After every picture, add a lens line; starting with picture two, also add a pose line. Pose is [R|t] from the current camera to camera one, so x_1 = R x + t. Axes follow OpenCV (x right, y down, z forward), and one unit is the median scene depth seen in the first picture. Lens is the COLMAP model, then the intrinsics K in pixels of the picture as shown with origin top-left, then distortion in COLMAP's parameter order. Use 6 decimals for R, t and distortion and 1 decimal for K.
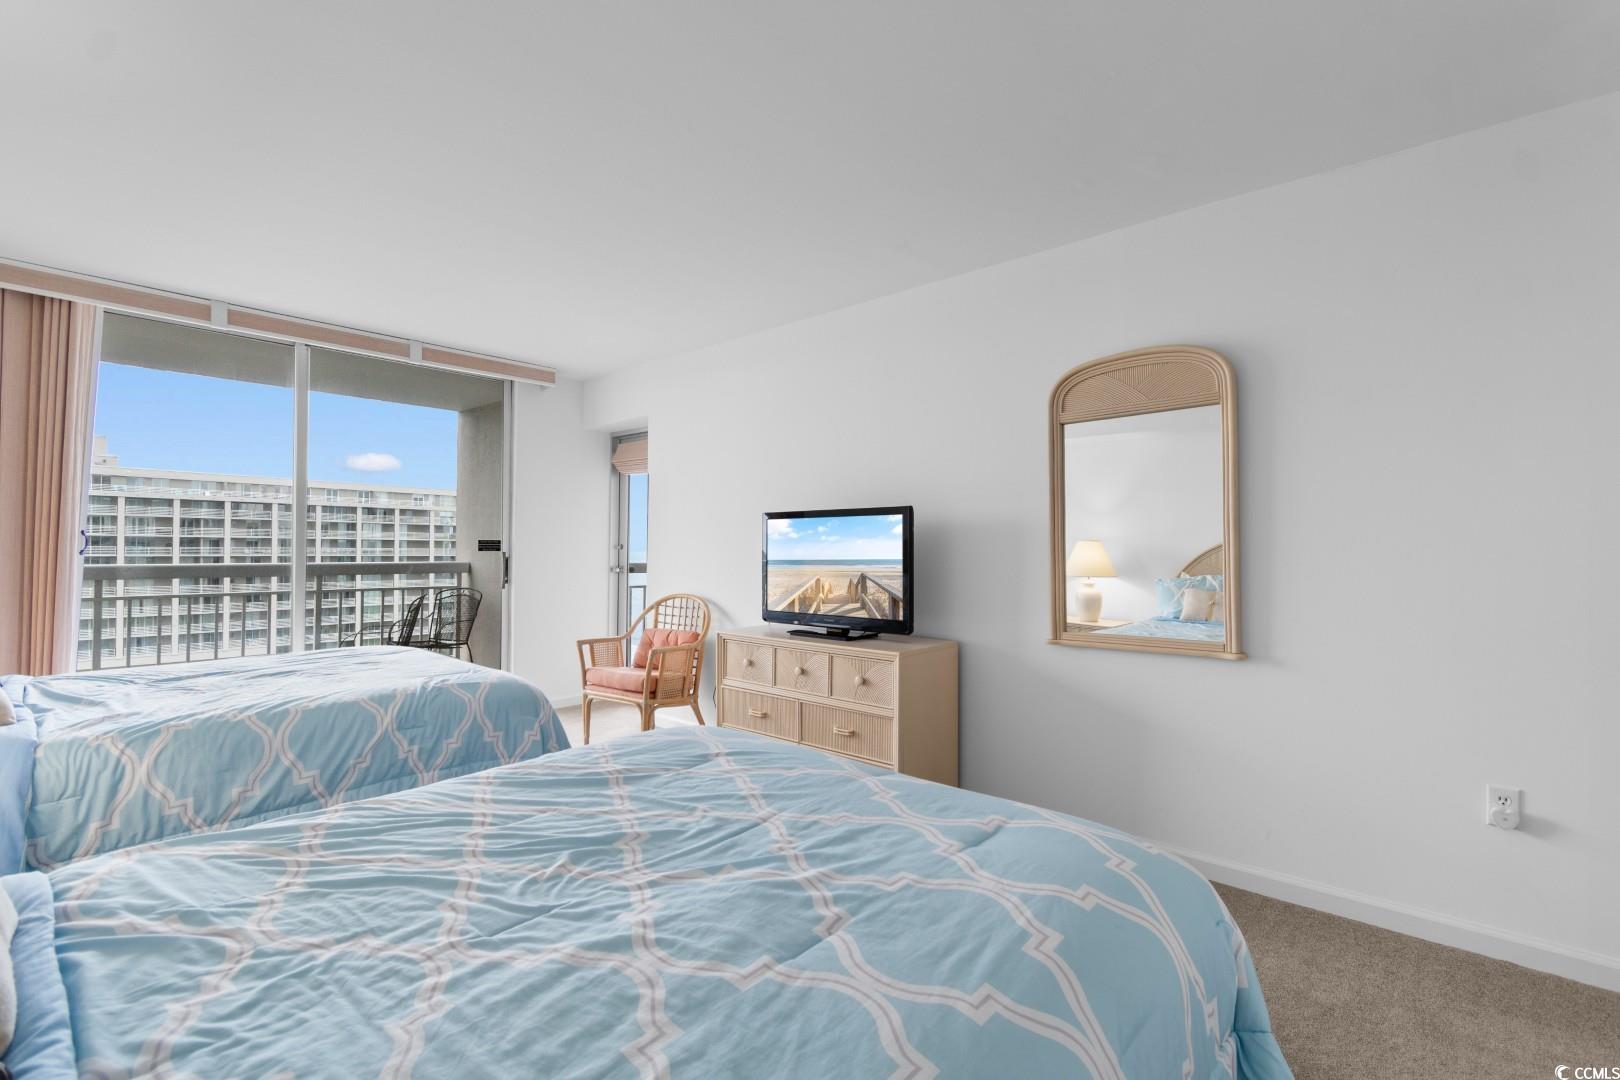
lens RADIAL K [[730.8, 0, 802.7], [0, 730.8, 542.2], [0, 0, 1]] dist [0.004047, -0.004200]
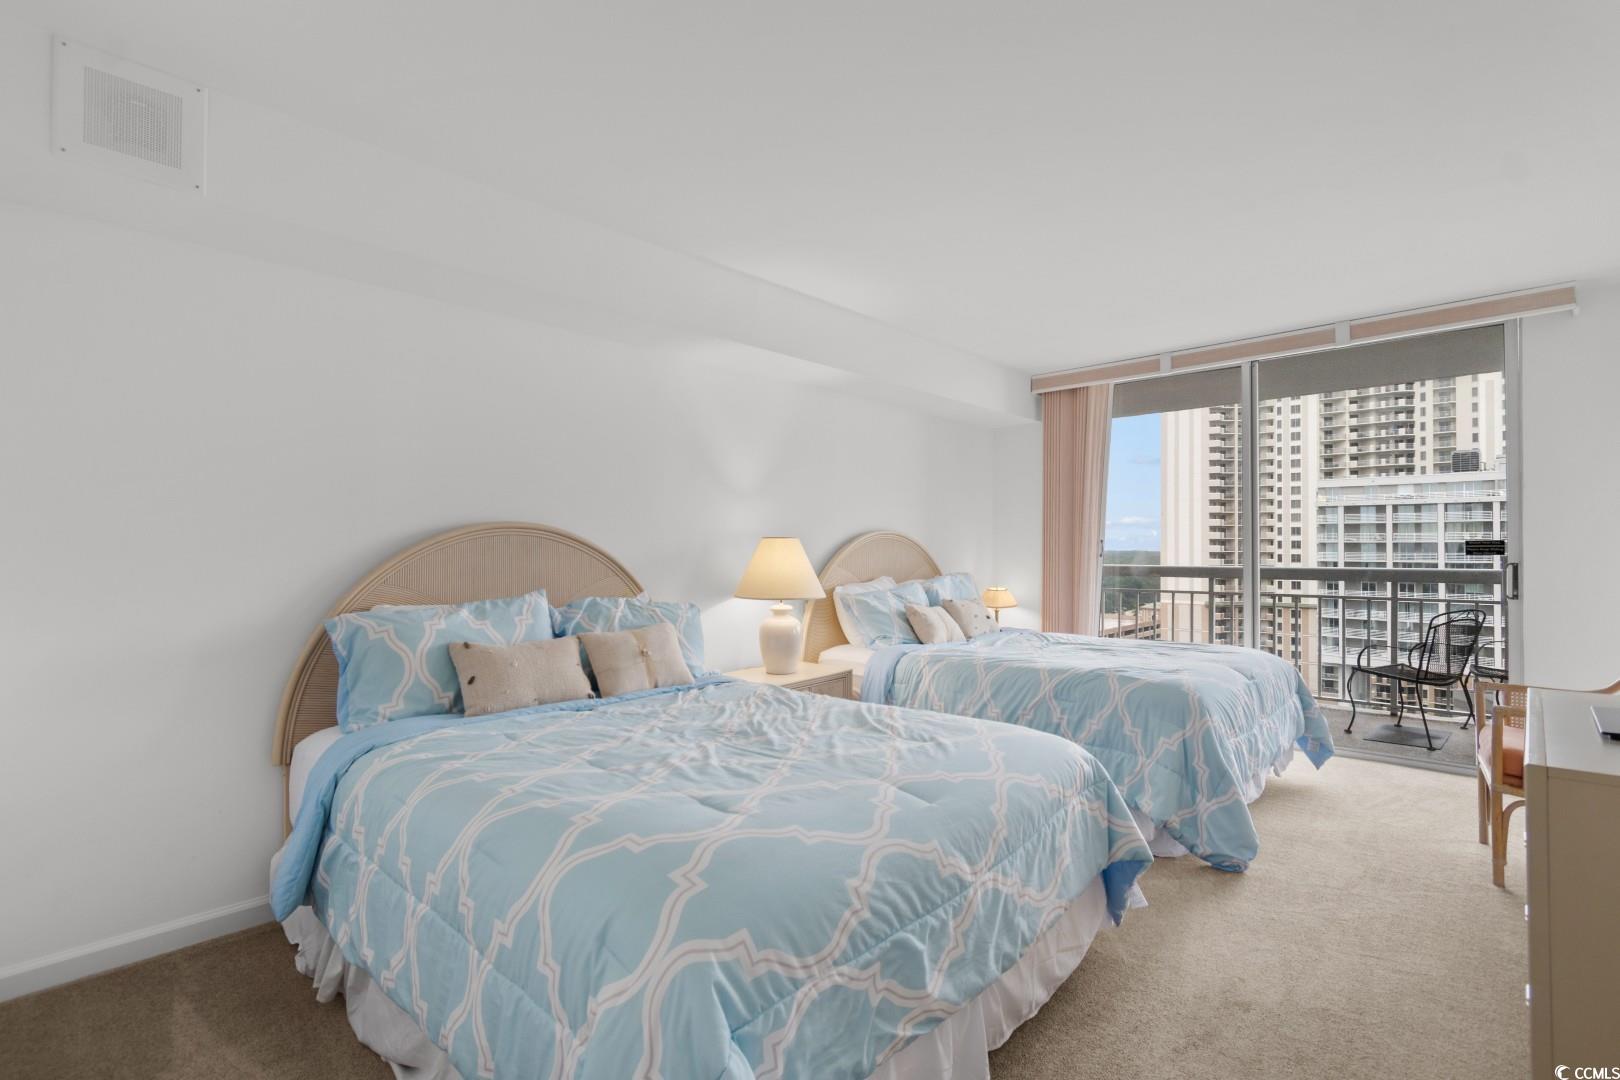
lens RADIAL K [[754.6, 0, 793.9], [0, 754.6, 538.2], [0, 0, 1]] dist [-0.001659, -0.003065]
pose [[-0.034328, -0.019193, -0.999226, 0.846247], [0.004684, 0.999802, -0.019365, 0.012201], [0.999400, -0.005345, -0.034232, 0.703739]]
